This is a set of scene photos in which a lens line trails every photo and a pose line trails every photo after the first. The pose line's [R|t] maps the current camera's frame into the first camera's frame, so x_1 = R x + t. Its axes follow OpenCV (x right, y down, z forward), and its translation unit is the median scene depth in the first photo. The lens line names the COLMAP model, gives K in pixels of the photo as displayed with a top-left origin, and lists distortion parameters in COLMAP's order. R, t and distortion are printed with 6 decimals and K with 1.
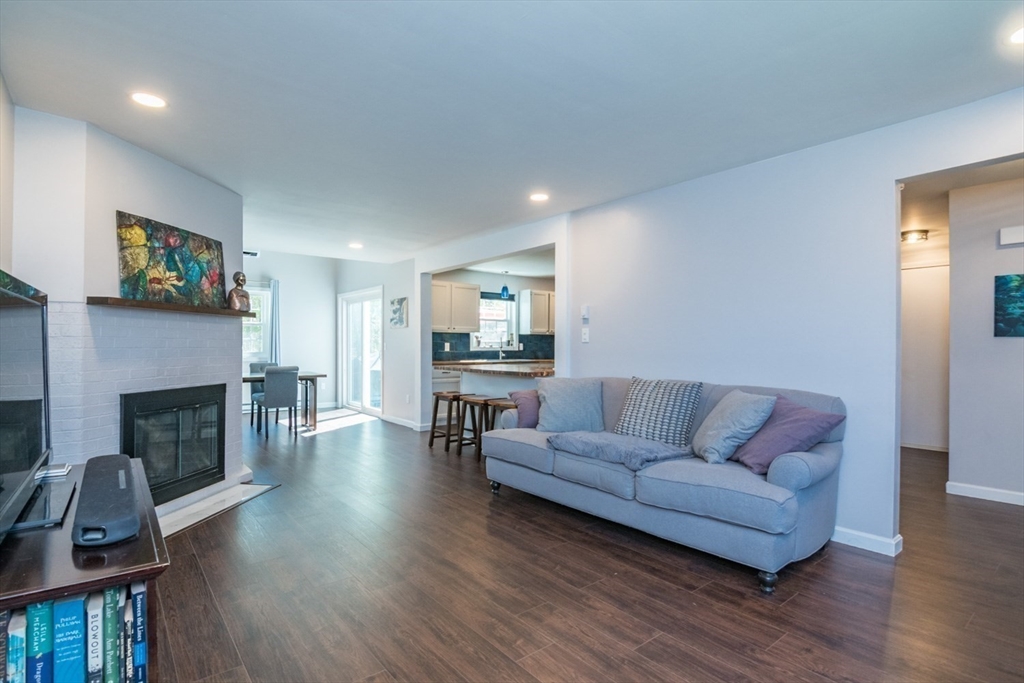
lens RADIAL K [[505.5, 0, 504.3], [0, 505.5, 347.3], [0, 0, 1]] dist [-0.009845, -0.000679]
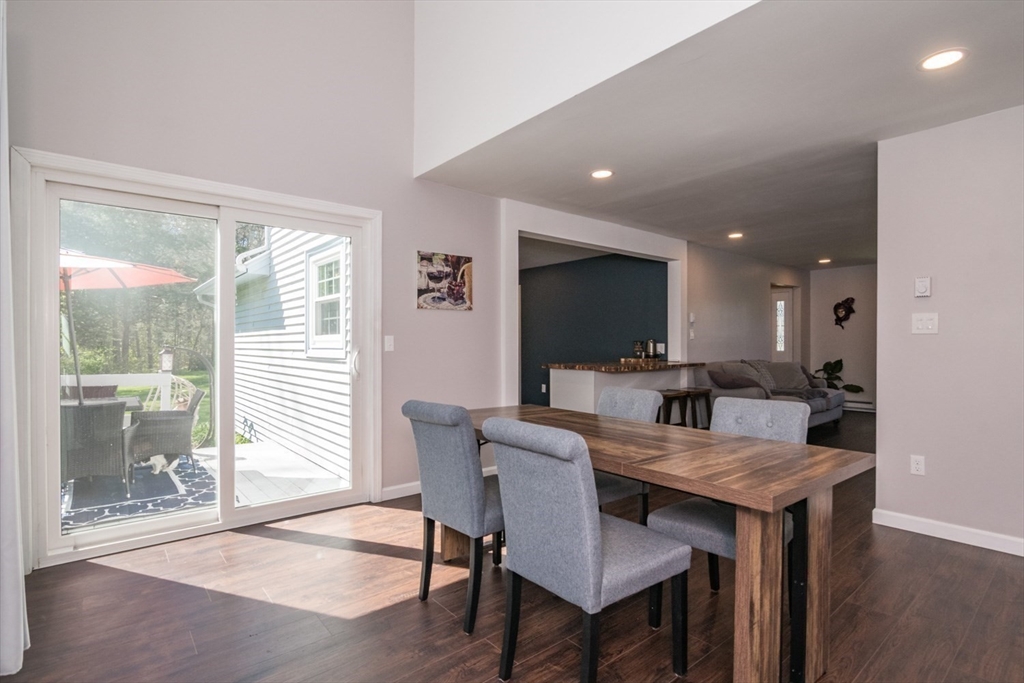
lens RADIAL K [[493.7, 0, 512.0], [0, 493.7, 341.5], [0, 0, 1]] dist [-0.018786, -0.000160]
pose [[-0.024593, -0.000087, 0.999698, -1.476268], [0.002801, 0.999996, 0.000156, -0.008021], [-0.999694, 0.002804, -0.024592, 1.894028]]
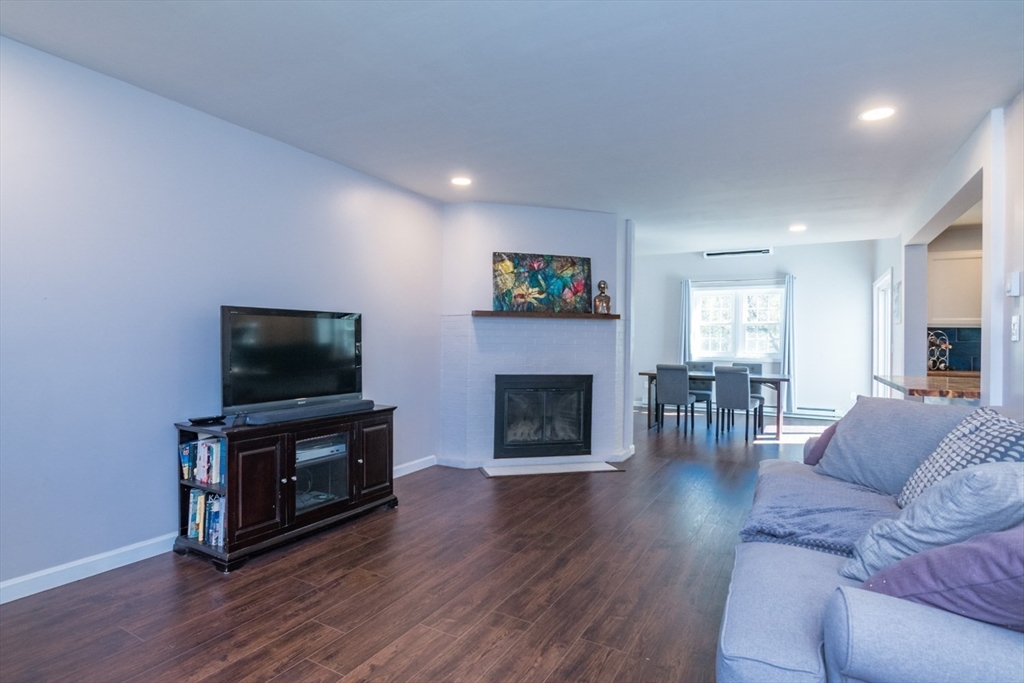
lens RADIAL K [[526.6, 0, 500.6], [0, 526.6, 342.2], [0, 0, 1]] dist [-0.011510, -0.000208]
pose [[0.369822, 0.002821, -0.929098, 0.570806], [-0.015181, 0.999880, -0.003007, 0.001477], [0.928979, 0.015217, 0.369821, 0.356615]]
